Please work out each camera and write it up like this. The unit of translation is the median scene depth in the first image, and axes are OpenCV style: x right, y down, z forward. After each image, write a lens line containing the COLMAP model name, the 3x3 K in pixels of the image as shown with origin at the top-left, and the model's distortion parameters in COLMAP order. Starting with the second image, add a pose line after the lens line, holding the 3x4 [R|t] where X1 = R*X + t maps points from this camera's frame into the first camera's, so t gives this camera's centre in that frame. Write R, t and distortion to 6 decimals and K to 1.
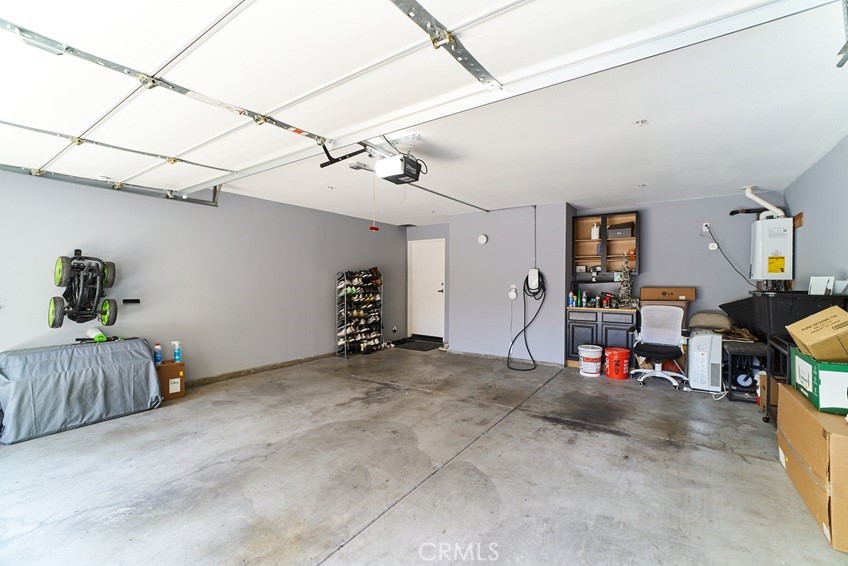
lens RADIAL K [[368.1, 0, 428.7], [0, 368.1, 283.1], [0, 0, 1]] dist [-0.035985, 0.015536]
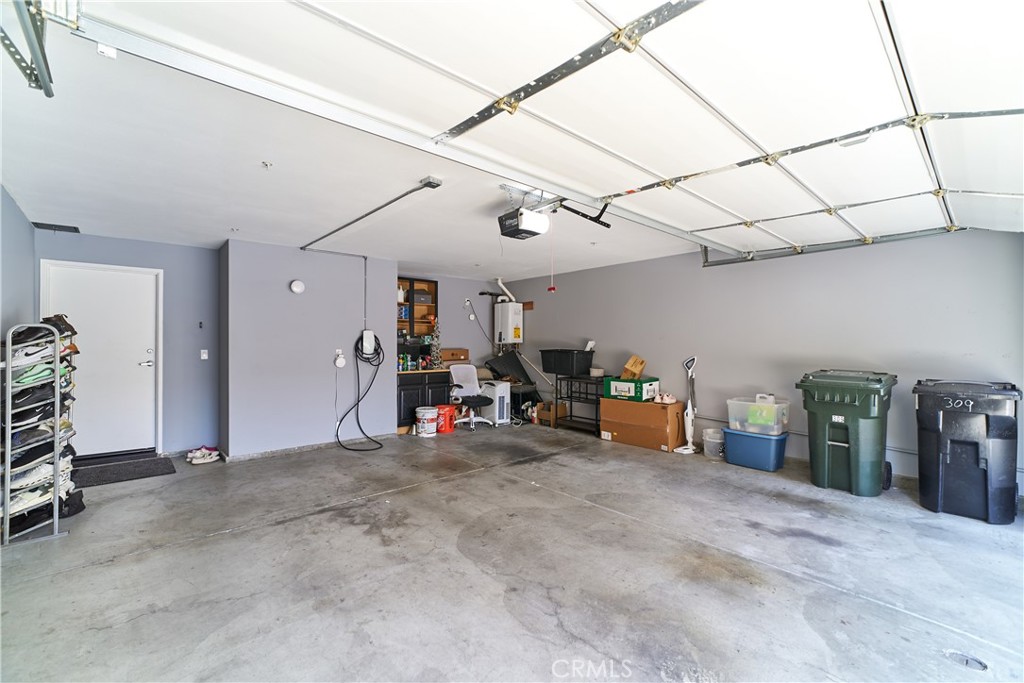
lens RADIAL K [[449.2, 0, 517.0], [0, 449.2, 343.1], [0, 0, 1]] dist [-0.026251, 0.009786]
pose [[0.211852, -0.000591, 0.977302, -0.927719], [0.007553, 0.999971, -0.001032, -0.006994], [-0.977273, 0.007600, 0.211851, 0.609009]]
